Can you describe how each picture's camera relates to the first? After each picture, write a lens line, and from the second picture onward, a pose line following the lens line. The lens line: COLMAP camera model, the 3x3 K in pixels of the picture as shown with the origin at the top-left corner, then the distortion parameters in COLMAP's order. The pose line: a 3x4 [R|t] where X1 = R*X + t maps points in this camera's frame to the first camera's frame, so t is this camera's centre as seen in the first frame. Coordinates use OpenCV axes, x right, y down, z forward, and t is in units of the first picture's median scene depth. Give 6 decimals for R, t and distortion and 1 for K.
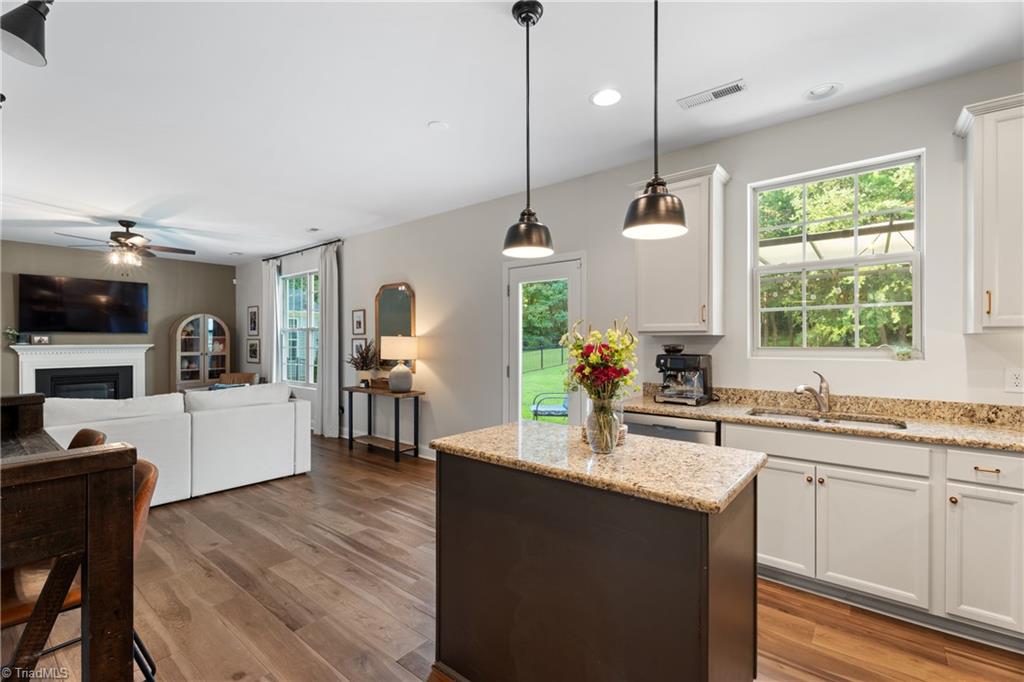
lens RADIAL K [[453.4, 0, 510.4], [0, 453.4, 340.9], [0, 0, 1]] dist [0.001602, 0.000289]
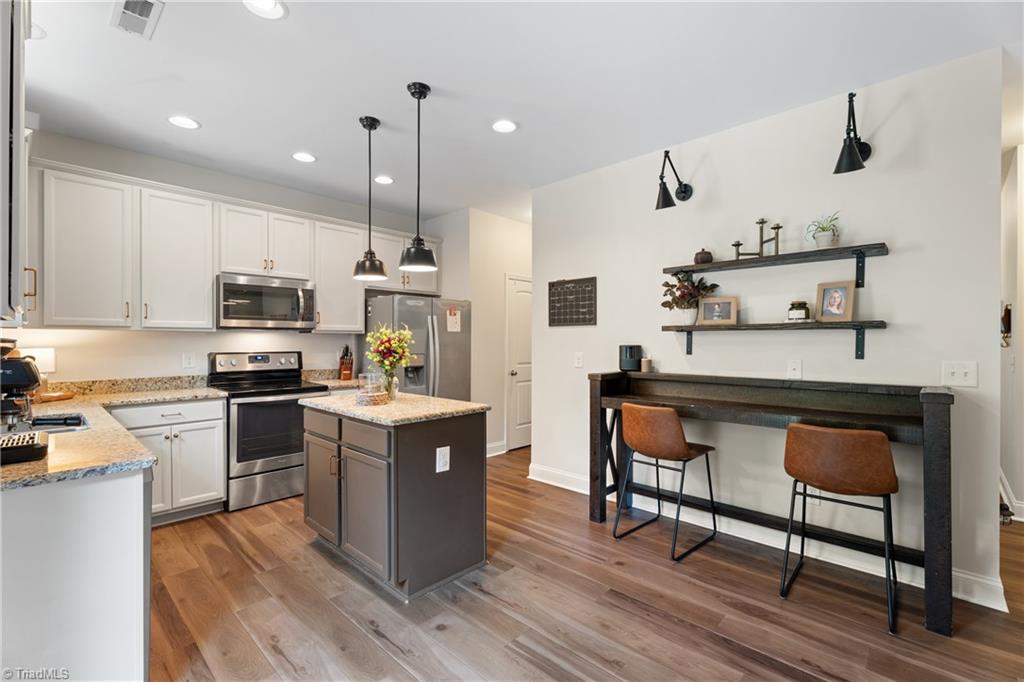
lens RADIAL K [[453.4, 0, 510.4], [0, 453.4, 340.9], [0, 0, 1]] dist [0.001602, 0.000289]
pose [[-0.996956, -0.001138, 0.077959, -0.108085], [-0.001048, 0.999999, 0.001201, 0.005412], [-0.077960, 0.001116, -0.996956, 0.745731]]
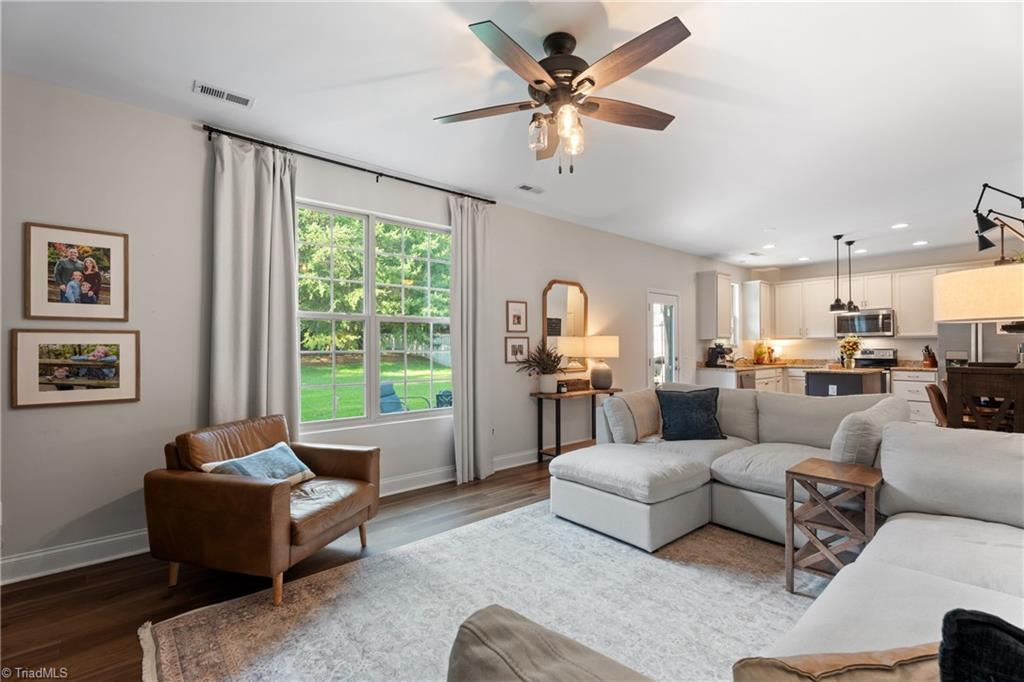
lens RADIAL K [[453.5, 0, 510.0], [0, 453.5, 345.1], [0, 0, 1]] dist [0.001773, 0.000196]
pose [[0.178488, 0.005950, 0.983924, -1.119977], [0.006739, 0.999951, -0.007269, 0.014649], [-0.983919, 0.007928, 0.178439, 0.865774]]
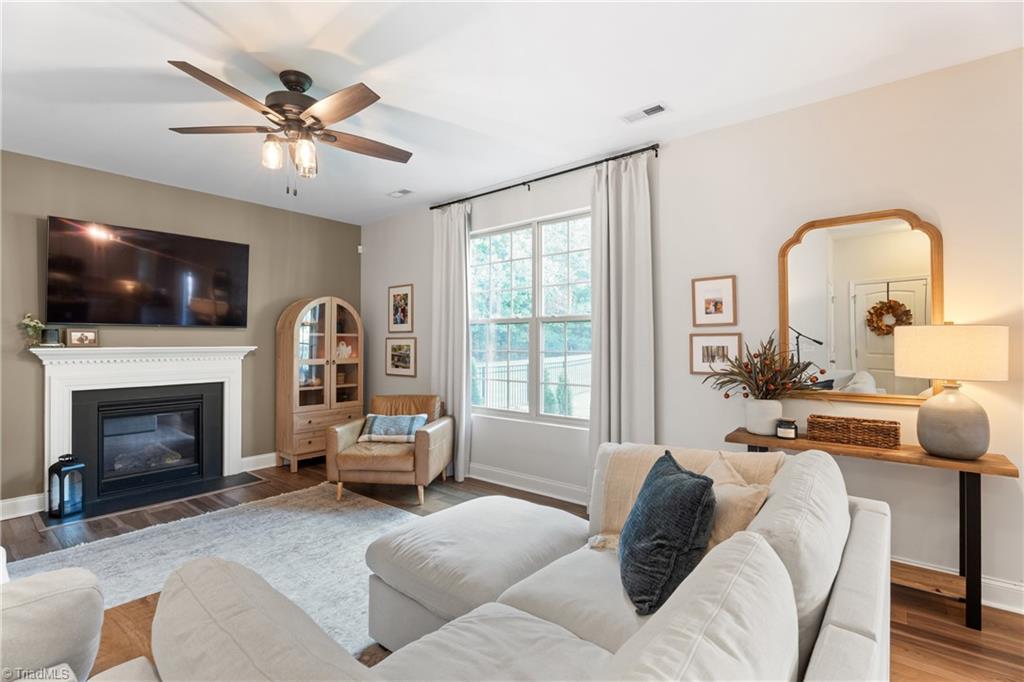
lens RADIAL K [[470.8, 0, 509.8], [0, 470.8, 336.8], [0, 0, 1]] dist [-0.009374, -0.000080]
pose [[0.999992, -0.000801, -0.003890, -0.557904], [0.000742, 0.999887, -0.015033, 0.006011], [0.003902, 0.015030, 0.999879, 0.473204]]
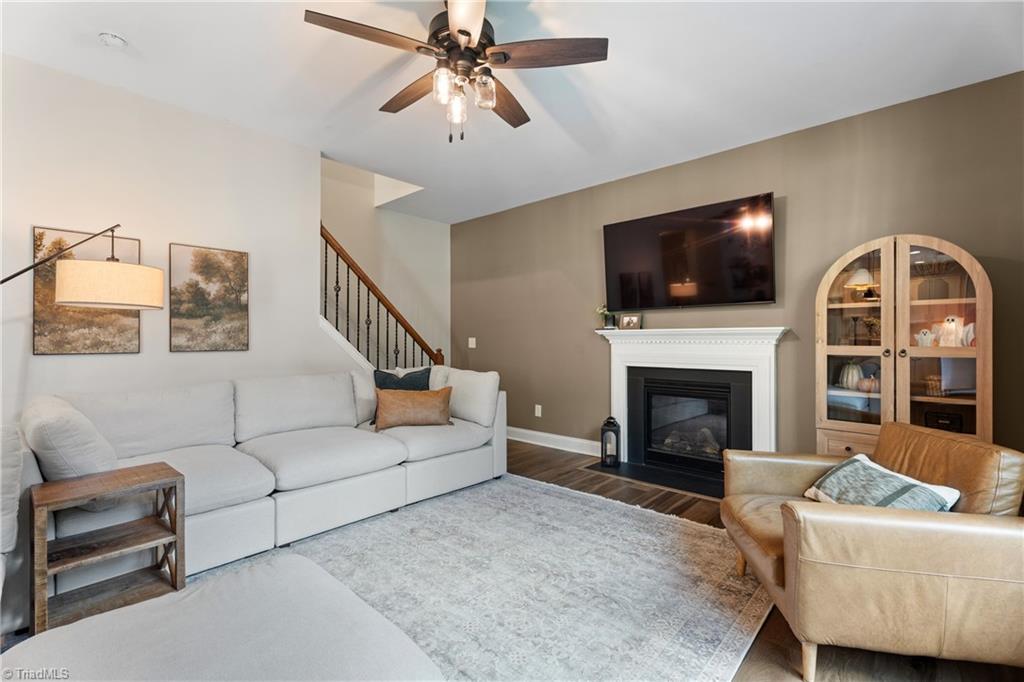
lens RADIAL K [[453.4, 0, 510.4], [0, 453.4, 340.9], [0, 0, 1]] dist [0.001602, 0.000289]
pose [[-0.059972, 0.004999, -0.998188, -0.409666], [-0.001510, 0.999986, 0.005099, 0.024396], [0.998199, 0.001813, -0.059963, 0.947897]]
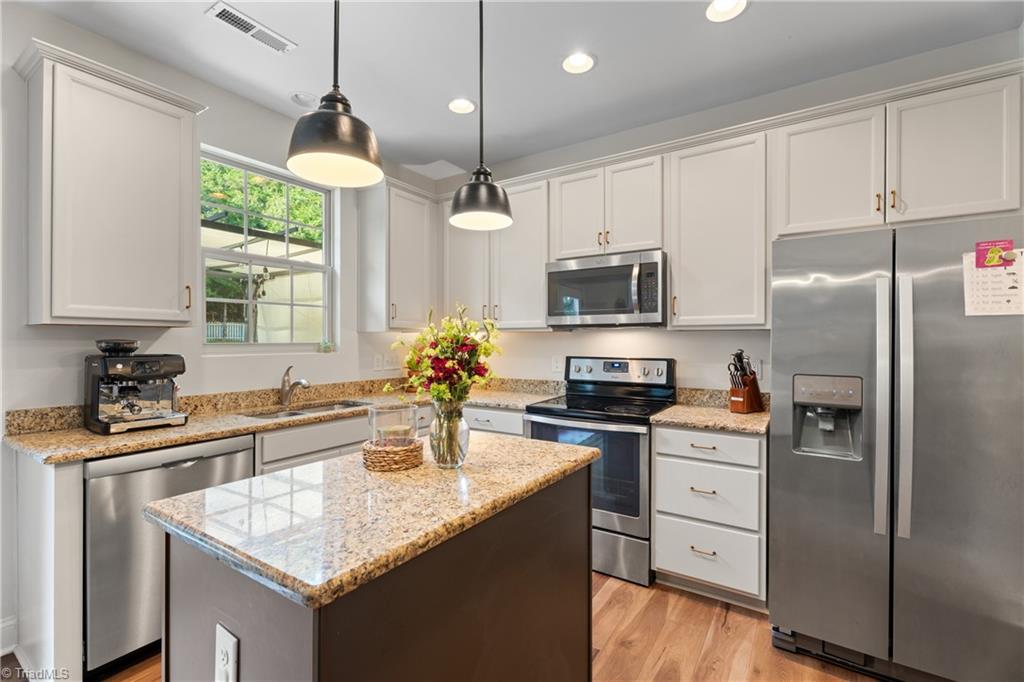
lens RADIAL K [[453.4, 0, 510.4], [0, 453.4, 340.9], [0, 0, 1]] dist [0.001602, 0.000289]
pose [[-0.098783, -0.000234, 0.995109, -0.175633], [-0.000292, 1.000000, 0.000206, 0.004758], [-0.995109, -0.000271, -0.098783, 0.271053]]
